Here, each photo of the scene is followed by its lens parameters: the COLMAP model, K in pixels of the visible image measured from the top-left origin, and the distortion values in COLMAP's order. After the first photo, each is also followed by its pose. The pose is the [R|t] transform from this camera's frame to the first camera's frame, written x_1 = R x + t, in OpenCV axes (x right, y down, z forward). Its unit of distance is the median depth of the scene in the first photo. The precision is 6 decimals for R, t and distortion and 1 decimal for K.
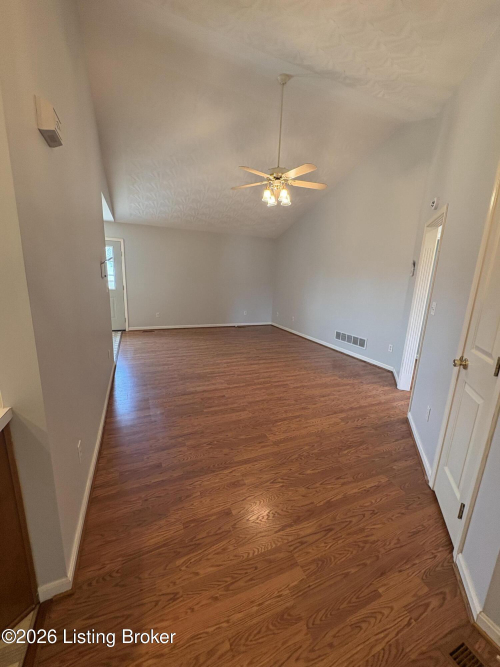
lens RADIAL K [[265.9, 0, 250.1], [0, 265.9, 334.0], [0, 0, 1]] dist [-0.002063, 0.001093]
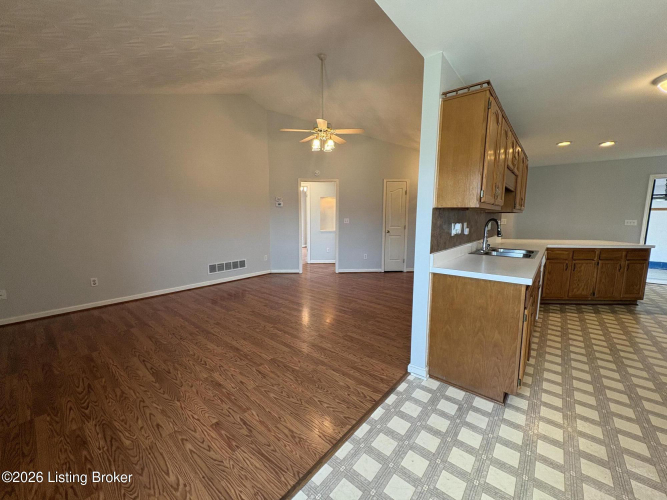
lens RADIAL K [[265.9, 0, 333.6], [0, 265.9, 247.2], [0, 0, 1]] dist [-0.002063, 0.001093]
pose [[-0.452258, -0.139071, 0.880978, -0.936068], [0.170790, 0.955984, 0.238588, -0.300034], [-0.875382, 0.258366, -0.408600, 1.370754]]
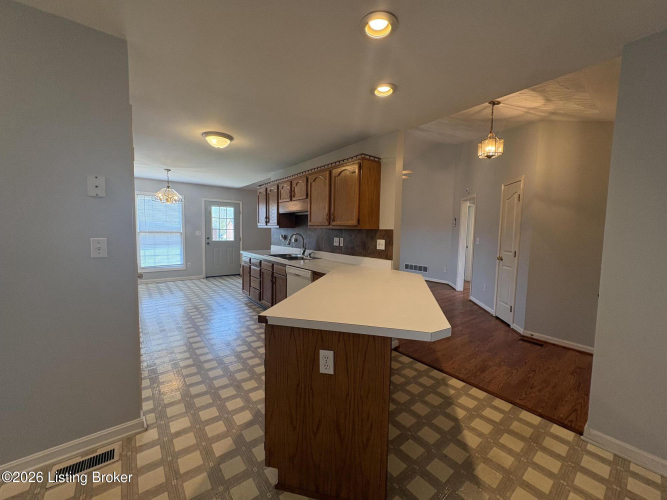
lens RADIAL K [[265.9, 0, 333.7], [0, 265.9, 250.6], [0, 0, 1]] dist [-0.002063, 0.001093]
pose [[0.966885, -0.044182, 0.251359, -0.597002], [0.077480, 0.989233, -0.124157, 0.096206], [-0.243167, 0.139521, 0.959898, -0.465020]]
